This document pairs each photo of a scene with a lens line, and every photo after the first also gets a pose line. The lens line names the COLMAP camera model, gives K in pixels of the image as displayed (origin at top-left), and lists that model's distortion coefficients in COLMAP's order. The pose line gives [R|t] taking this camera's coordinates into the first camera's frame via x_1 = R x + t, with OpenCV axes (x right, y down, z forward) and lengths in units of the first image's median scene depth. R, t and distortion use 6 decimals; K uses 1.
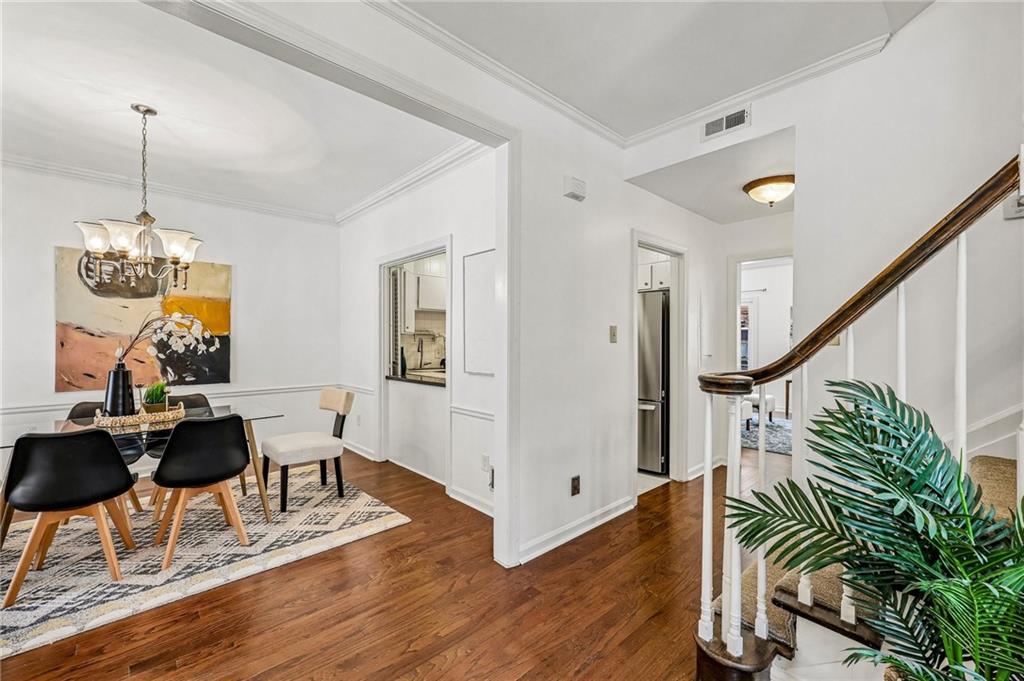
lens RADIAL K [[417.3, 0, 504.5], [0, 417.3, 340.9], [0, 0, 1]] dist [0.006797, 0.000133]
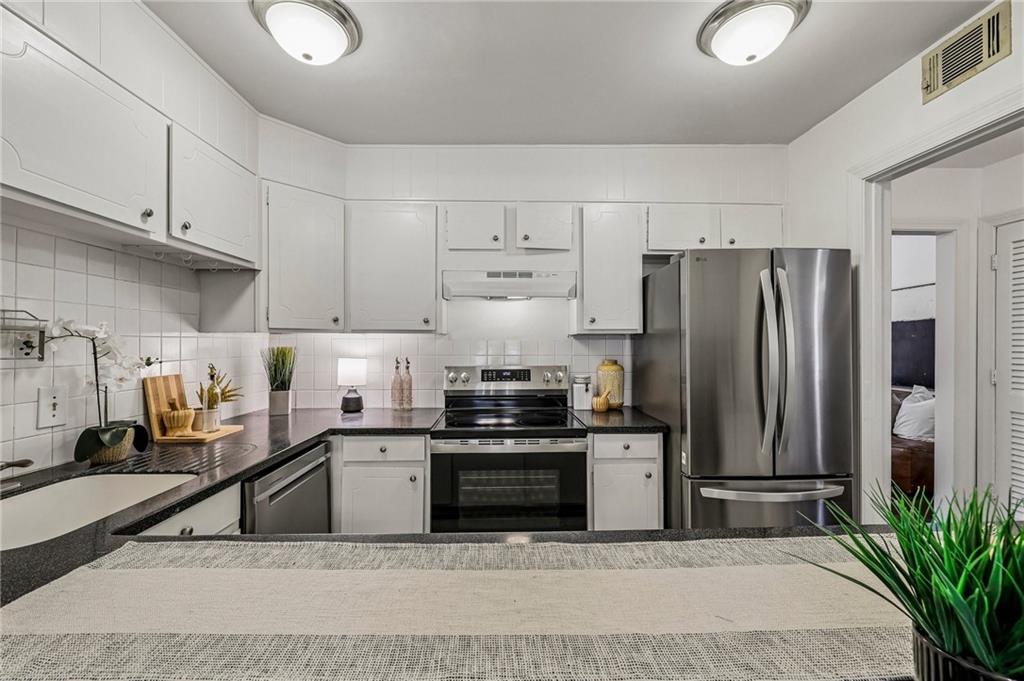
lens RADIAL K [[417.3, 0, 513.3], [0, 417.3, 340.2], [0, 0, 1]] dist [0.006797, 0.000133]
pose [[0.667545, 0.001283, 0.744568, -0.277687], [0.003854, 0.999979, -0.005178, -0.010840], [-0.744559, 0.006326, 0.667526, 1.094317]]
